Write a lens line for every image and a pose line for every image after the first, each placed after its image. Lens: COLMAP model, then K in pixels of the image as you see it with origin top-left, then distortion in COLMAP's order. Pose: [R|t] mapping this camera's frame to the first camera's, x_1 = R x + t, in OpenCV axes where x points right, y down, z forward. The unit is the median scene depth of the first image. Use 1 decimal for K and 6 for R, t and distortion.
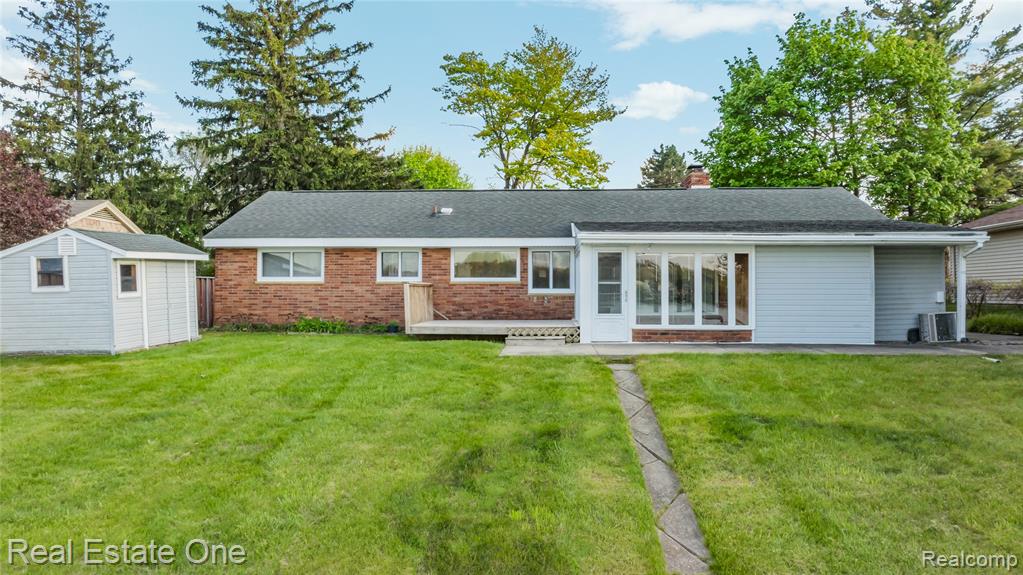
lens RADIAL K [[713.3, 0, 511.5], [0, 713.3, 287.5], [0, 0, 1]] dist [-0.033940, 0.027699]
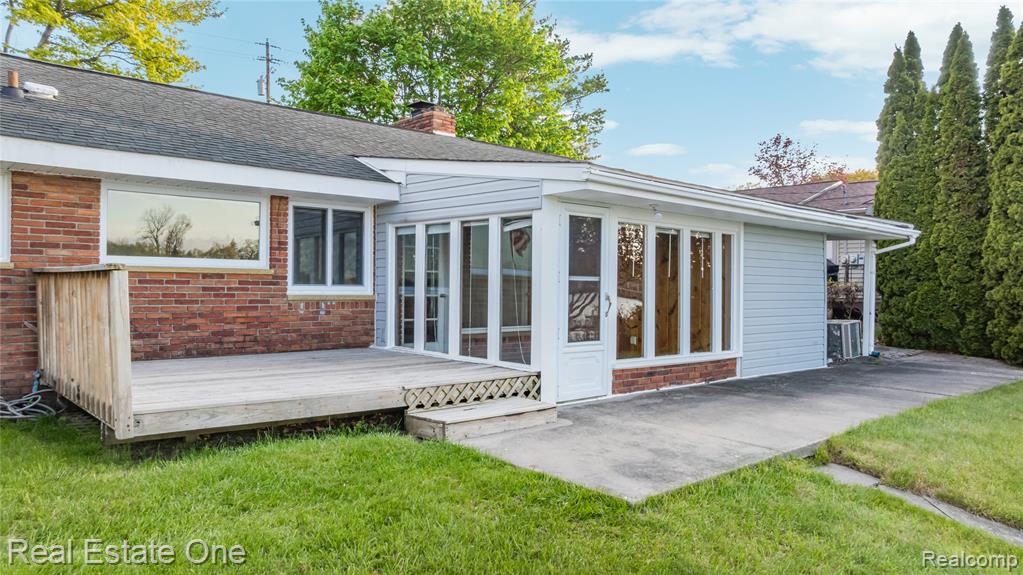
lens RADIAL K [[713.3, 0, 511.5], [0, 713.3, 287.5], [0, 0, 1]] dist [-0.033940, 0.027699]
pose [[0.707183, 0.006645, 0.706999, -0.202148], [-0.017369, 0.999817, 0.007977, -0.003036], [-0.706817, -0.017921, 0.707170, 0.570854]]
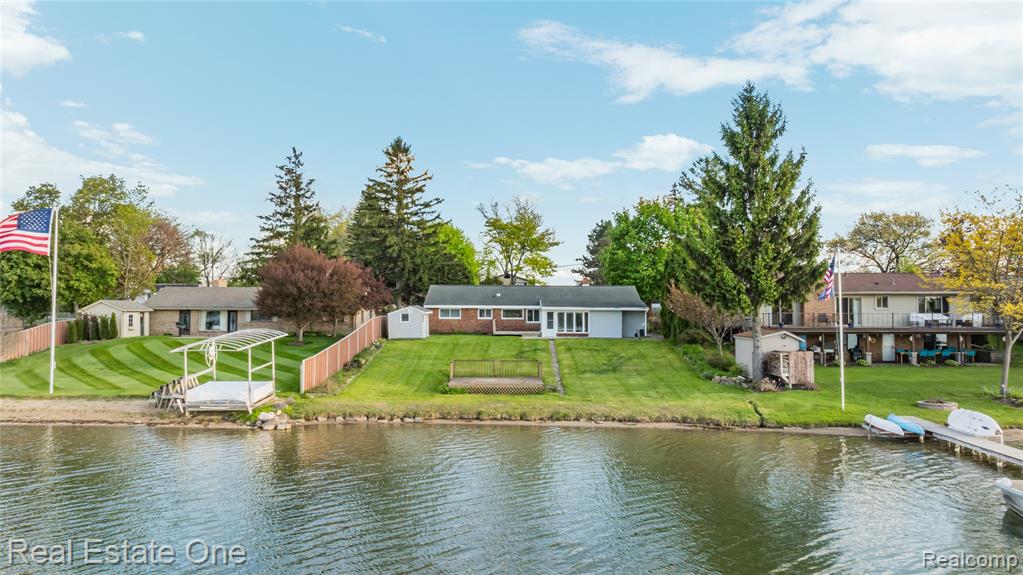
lens RADIAL K [[713.3, 0, 511.5], [0, 713.3, 287.5], [0, 0, 1]] dist [-0.033940, 0.027699]
pose [[0.998915, 0.011121, 0.045224, -0.188603], [-0.009416, 0.999243, -0.037741, -0.029047], [-0.045609, 0.037274, 0.998264, -2.194914]]
